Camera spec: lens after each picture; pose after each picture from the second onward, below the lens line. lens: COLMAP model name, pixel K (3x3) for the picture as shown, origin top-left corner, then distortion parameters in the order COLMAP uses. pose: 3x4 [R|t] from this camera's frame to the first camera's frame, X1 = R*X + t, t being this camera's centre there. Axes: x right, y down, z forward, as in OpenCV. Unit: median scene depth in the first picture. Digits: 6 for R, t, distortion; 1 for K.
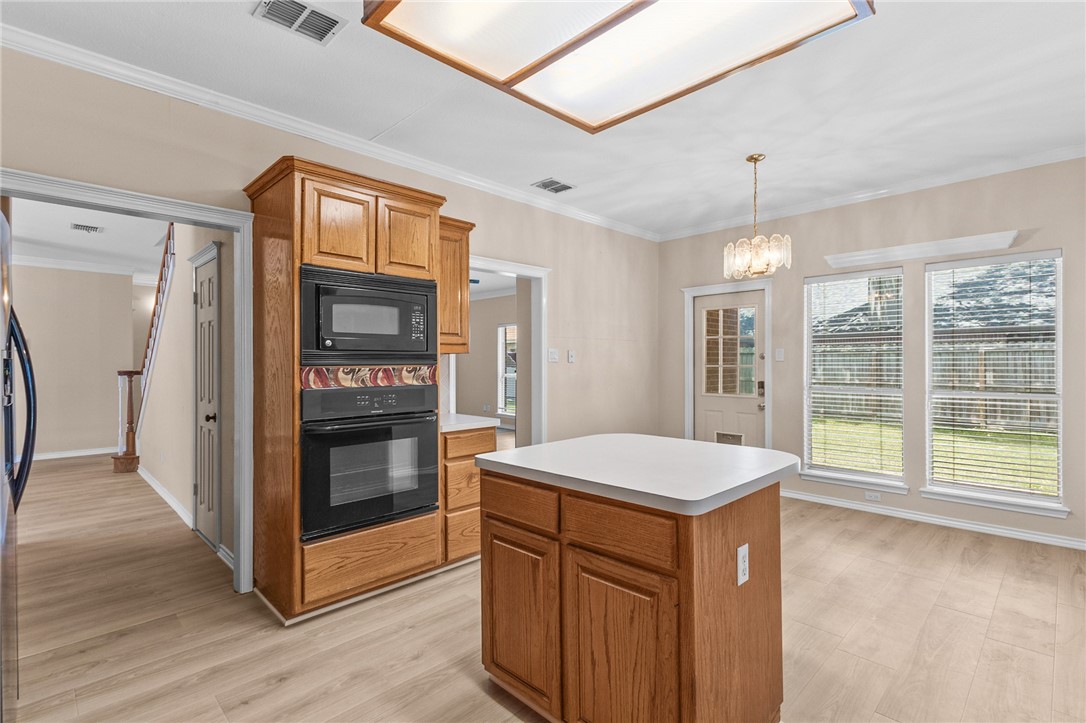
lens RADIAL K [[507.9, 0, 541.2], [0, 507.9, 361.1], [0, 0, 1]] dist [0.013783, -0.001347]
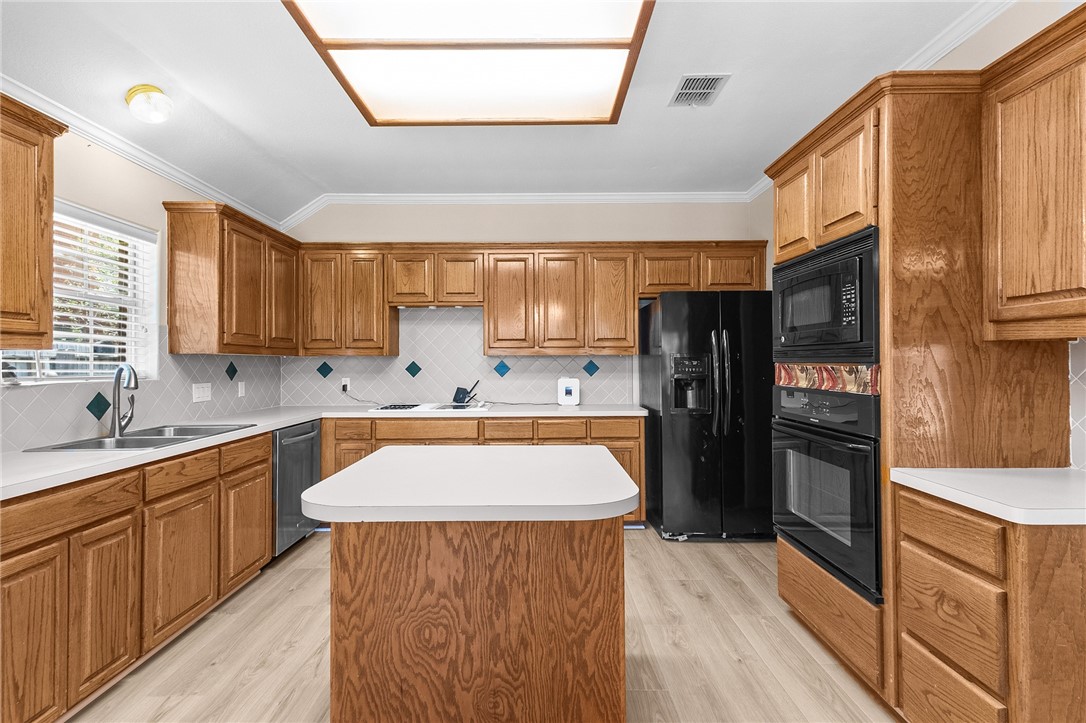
lens RADIAL K [[507.9, 0, 540.8], [0, 507.9, 360.0], [0, 0, 1]] dist [0.013783, -0.001347]
pose [[-0.701776, 0.002923, -0.712392, 0.513560], [0.005043, 0.999987, -0.000864, 0.001915], [0.712380, -0.004199, -0.701781, 1.159596]]
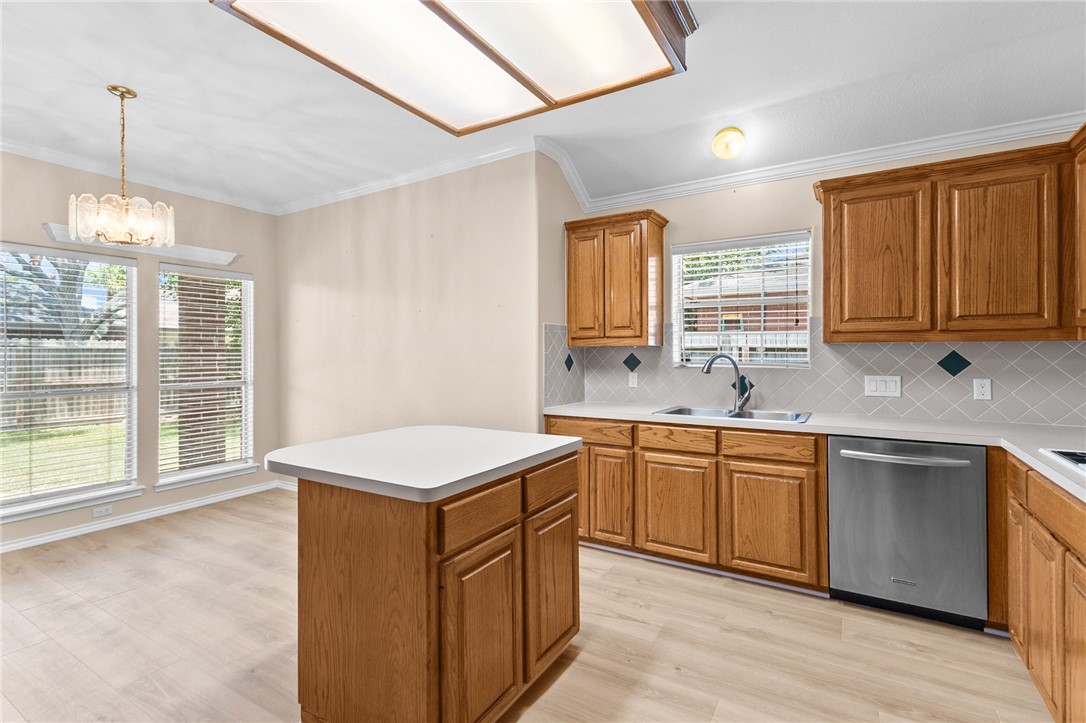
lens RADIAL K [[507.9, 0, 541.3], [0, 507.9, 353.2], [0, 0, 1]] dist [0.013783, -0.001347]
pose [[-0.233610, 0.005979, 0.972312, -0.592627], [0.007863, 0.999960, -0.004260, 0.004210], [-0.972299, 0.006650, -0.233647, 0.707830]]
